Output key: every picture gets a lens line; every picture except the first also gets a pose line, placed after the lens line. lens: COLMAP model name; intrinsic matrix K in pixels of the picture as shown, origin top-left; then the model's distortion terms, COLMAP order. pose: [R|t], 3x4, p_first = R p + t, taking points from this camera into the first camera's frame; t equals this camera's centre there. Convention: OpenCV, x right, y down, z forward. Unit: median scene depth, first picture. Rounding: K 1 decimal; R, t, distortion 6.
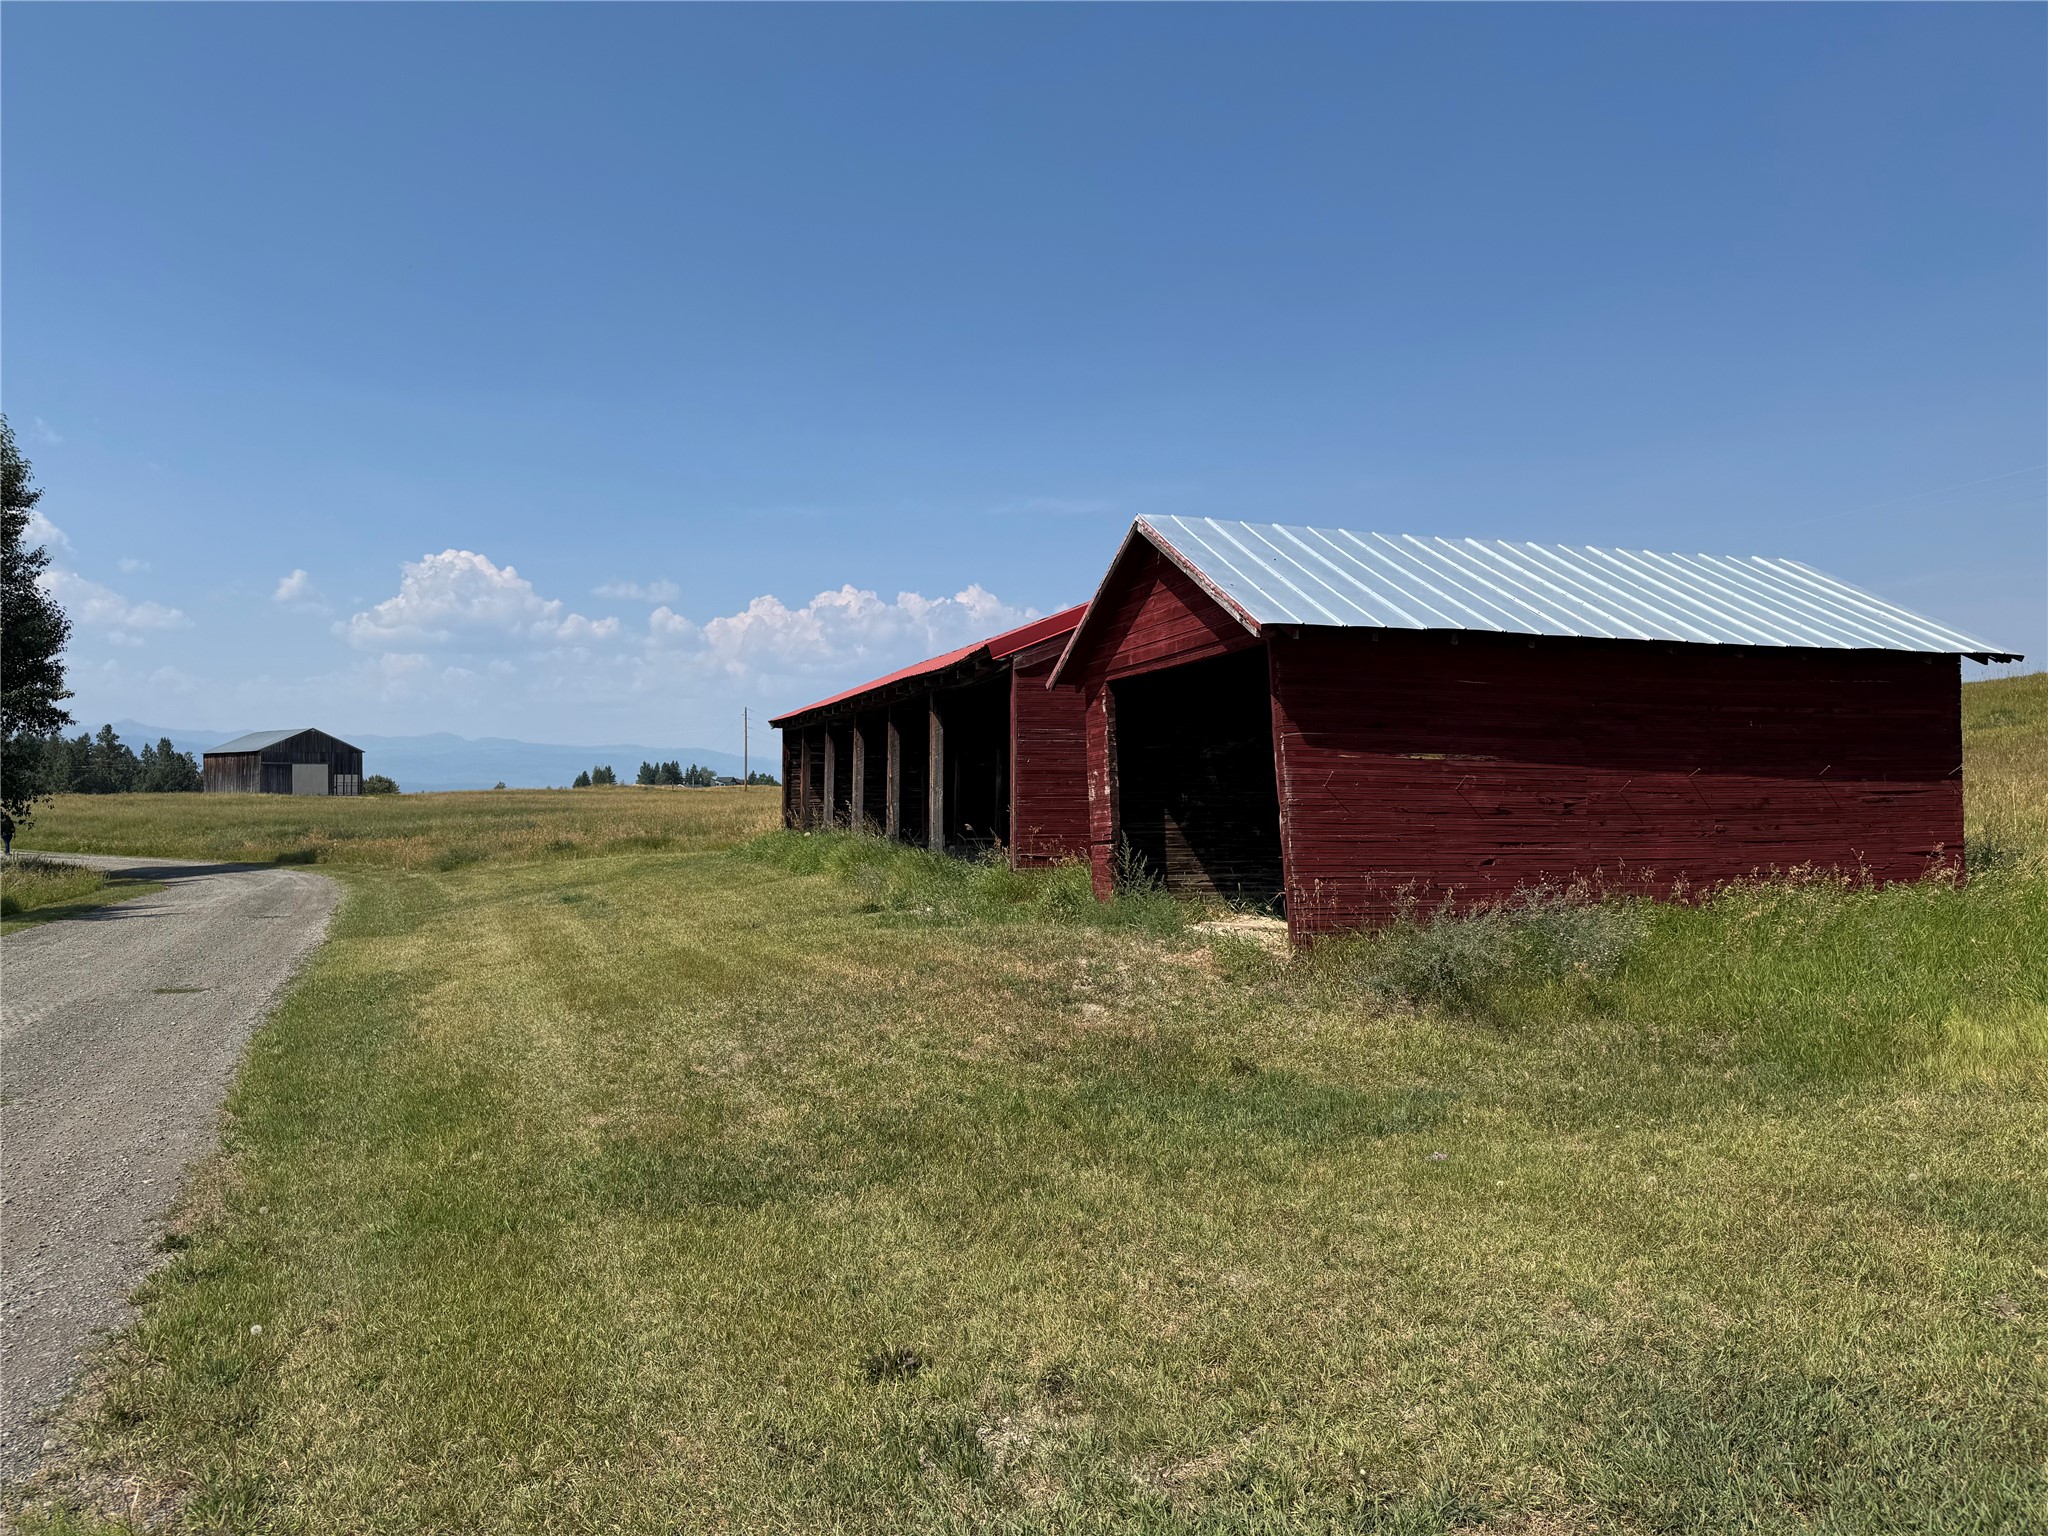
lens RADIAL K [[1378.2, 0, 1024.0], [0, 1378.2, 768.0], [0, 0, 1]] dist [0.004233, 0.000363]
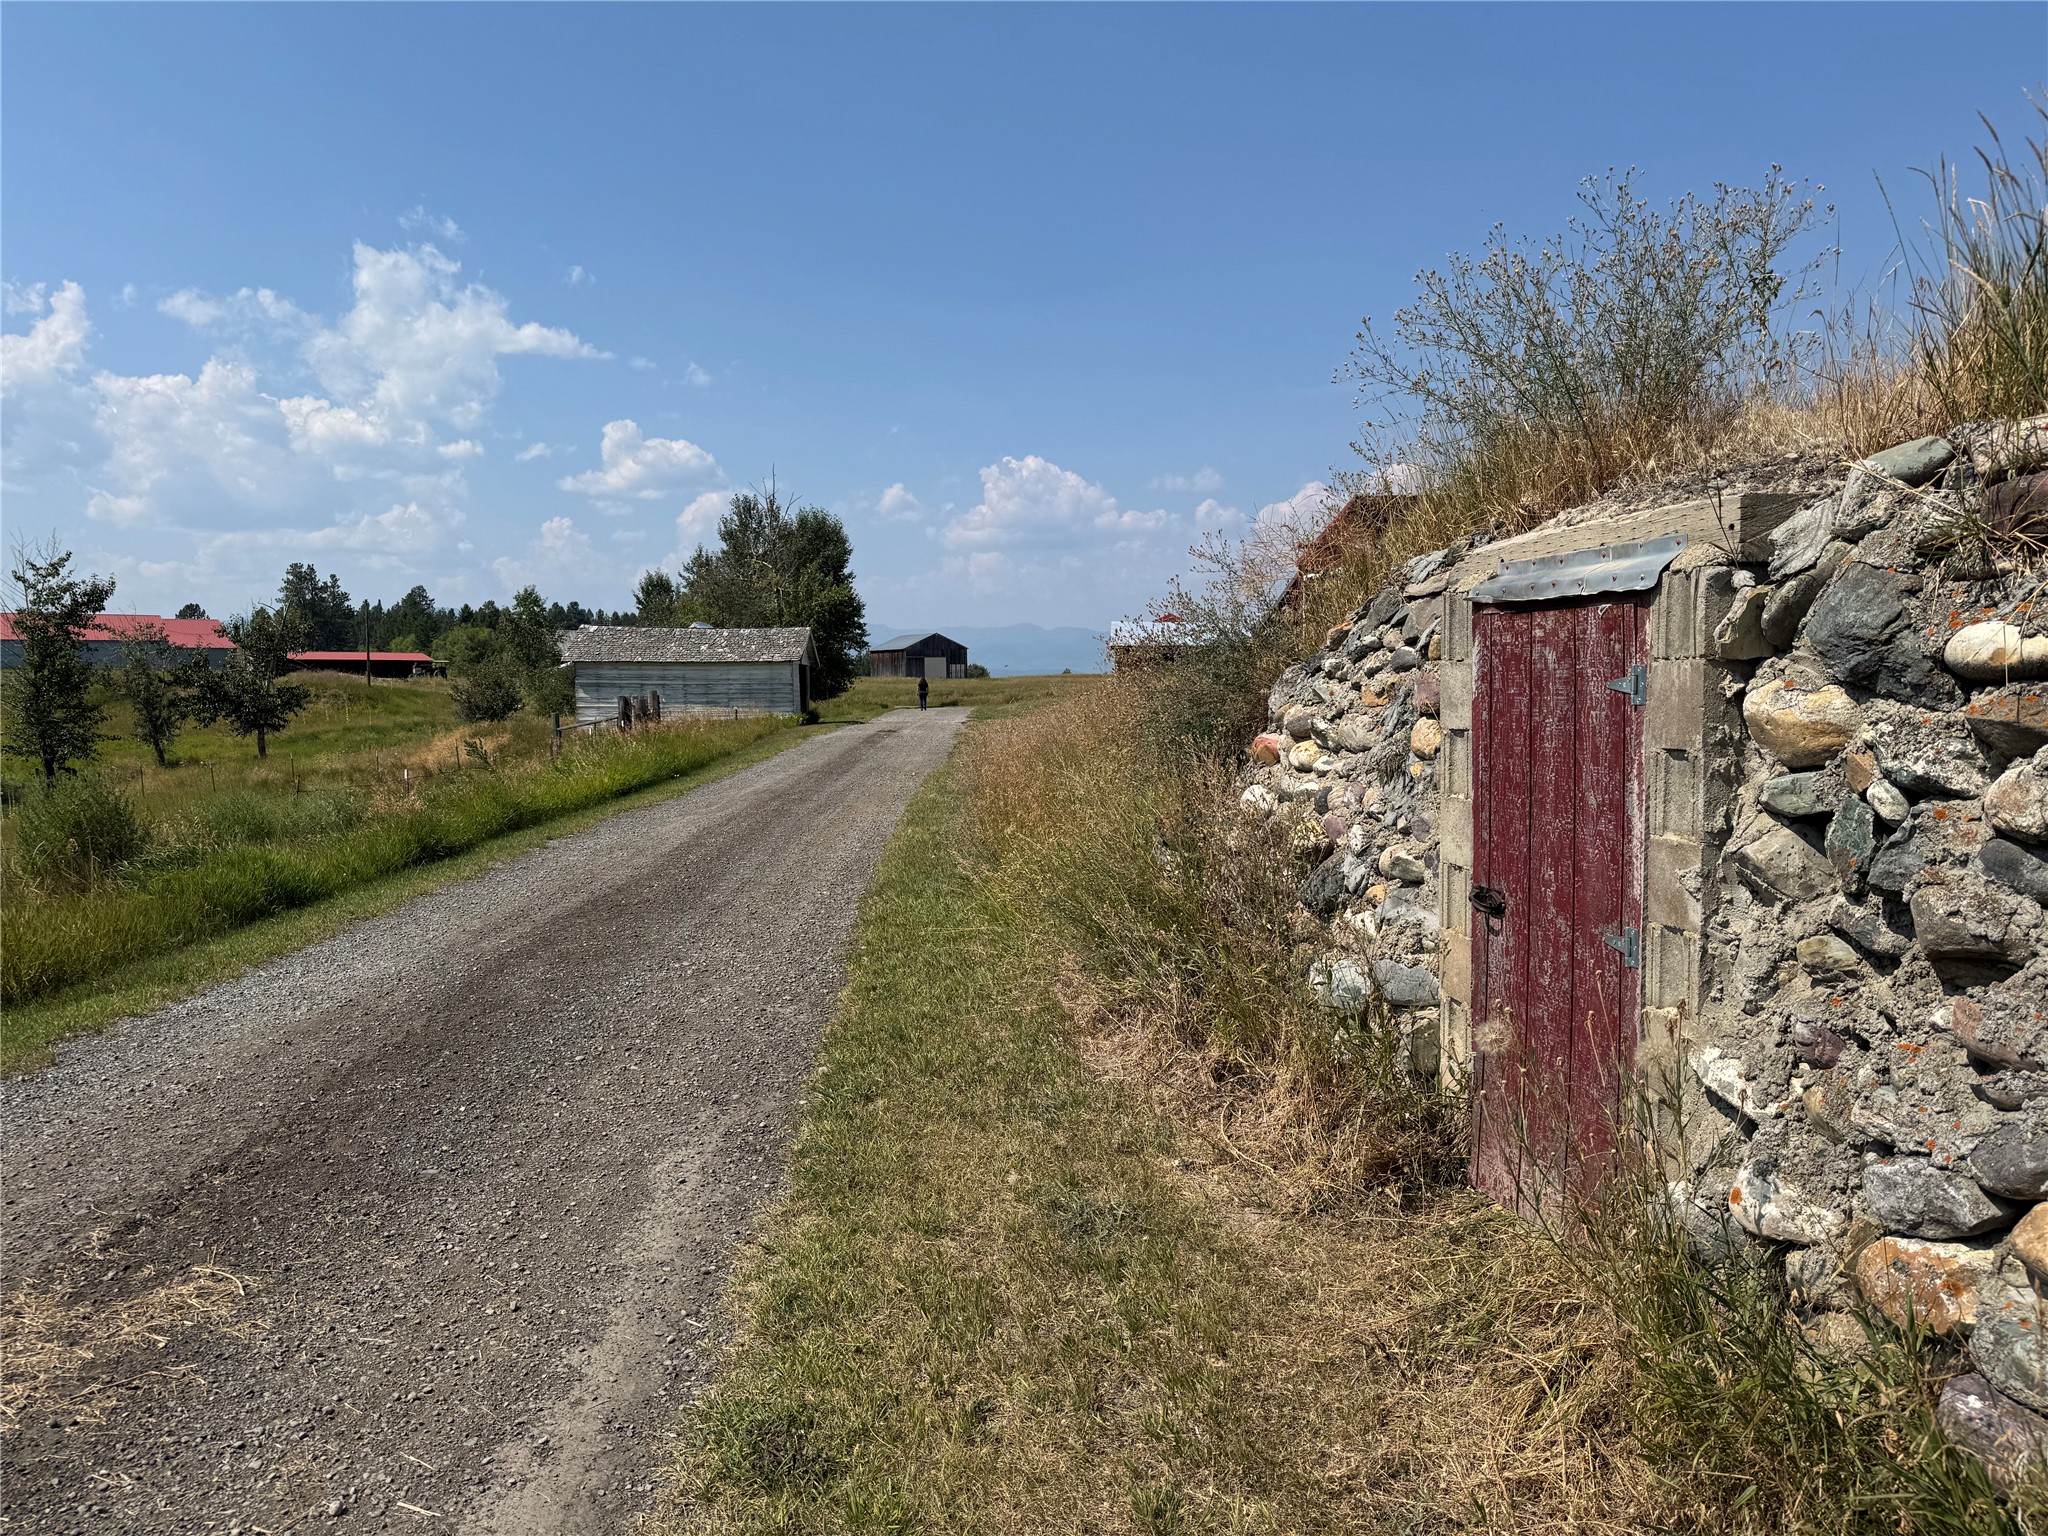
lens RADIAL K [[1443.4, 0, 1025.9], [0, 1443.4, 790.3], [0, 0, 1]] dist [-0.002191, -0.003086]
pose [[0.920920, 0.004574, -0.389724, 0.043053], [0.033756, 0.995238, 0.091446, 0.000173], [0.388287, -0.097369, 0.916380, -0.095939]]
